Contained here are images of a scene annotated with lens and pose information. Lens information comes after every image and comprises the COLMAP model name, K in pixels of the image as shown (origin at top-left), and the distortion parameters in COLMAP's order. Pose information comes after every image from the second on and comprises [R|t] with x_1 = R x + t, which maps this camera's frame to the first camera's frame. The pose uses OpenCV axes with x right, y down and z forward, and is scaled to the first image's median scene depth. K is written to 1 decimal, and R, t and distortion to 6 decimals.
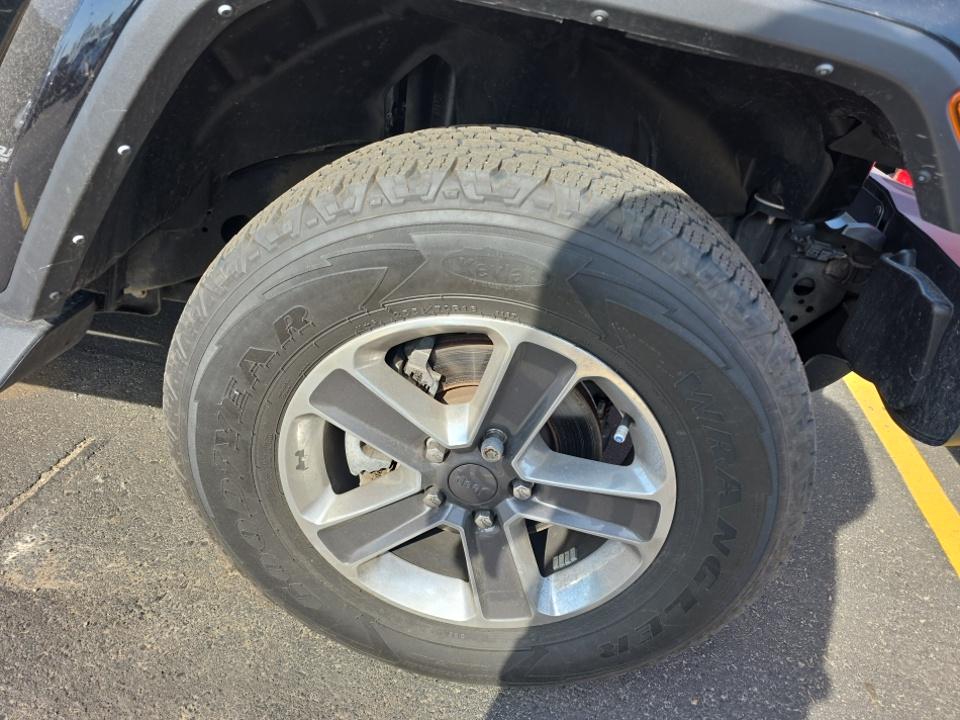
lens RADIAL K [[681.3, 0, 496.6], [0, 681.3, 375.6], [0, 0, 1]] dist [0.036547, -0.007861]
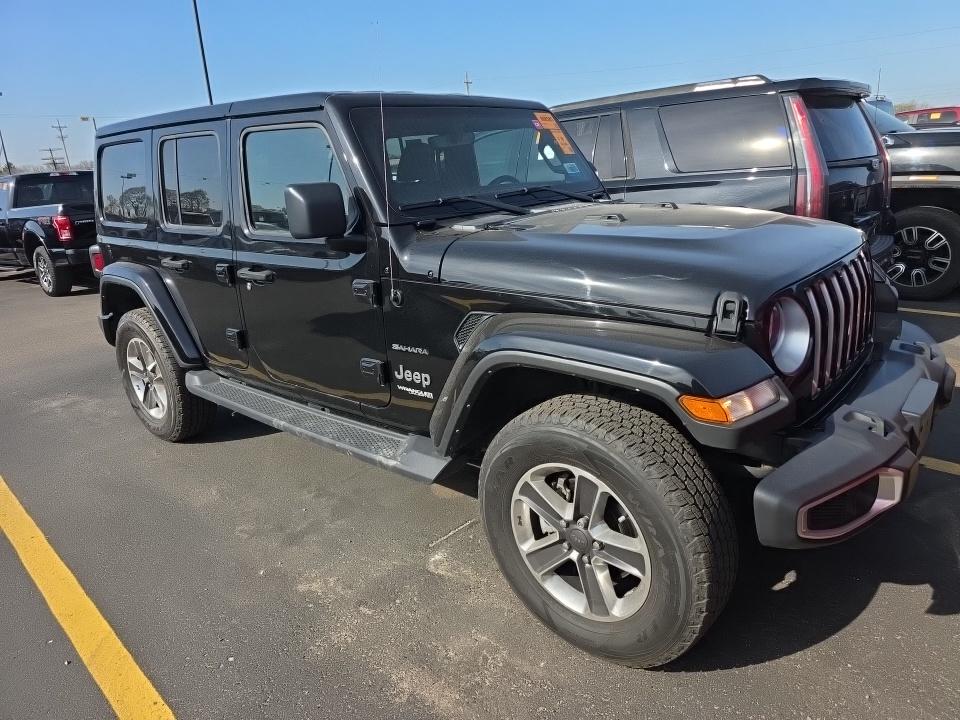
lens RADIAL K [[681.3, 0, 496.6], [0, 681.3, 375.6], [0, 0, 1]] dist [0.036547, -0.007861]
pose [[0.812014, -0.002122, -0.583635, 1.105845], [-0.145165, 0.967833, -0.205488, 0.138977], [0.565297, 0.251583, 0.785586, -1.136205]]
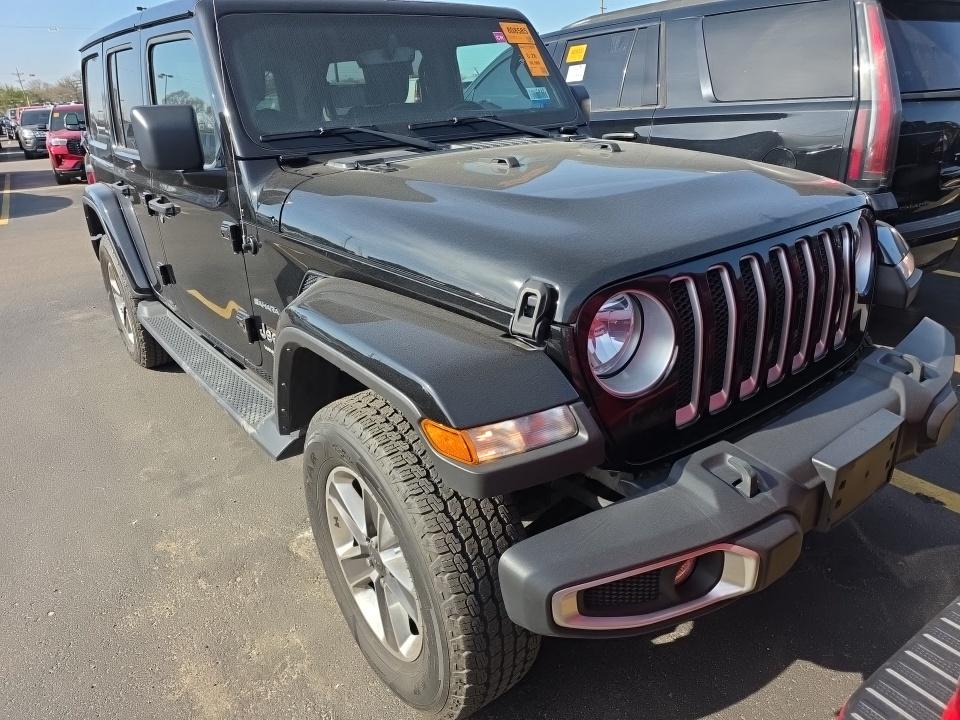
lens RADIAL K [[682.3, 0, 454.7], [0, 682.3, 388.7], [0, 0, 1]] dist [0.025631, -0.006857]
pose [[0.665989, 0.148397, -0.731051, 1.475770], [-0.267350, 0.962393, -0.048198, -0.273984], [0.696407, 0.227546, 0.680618, -0.283864]]
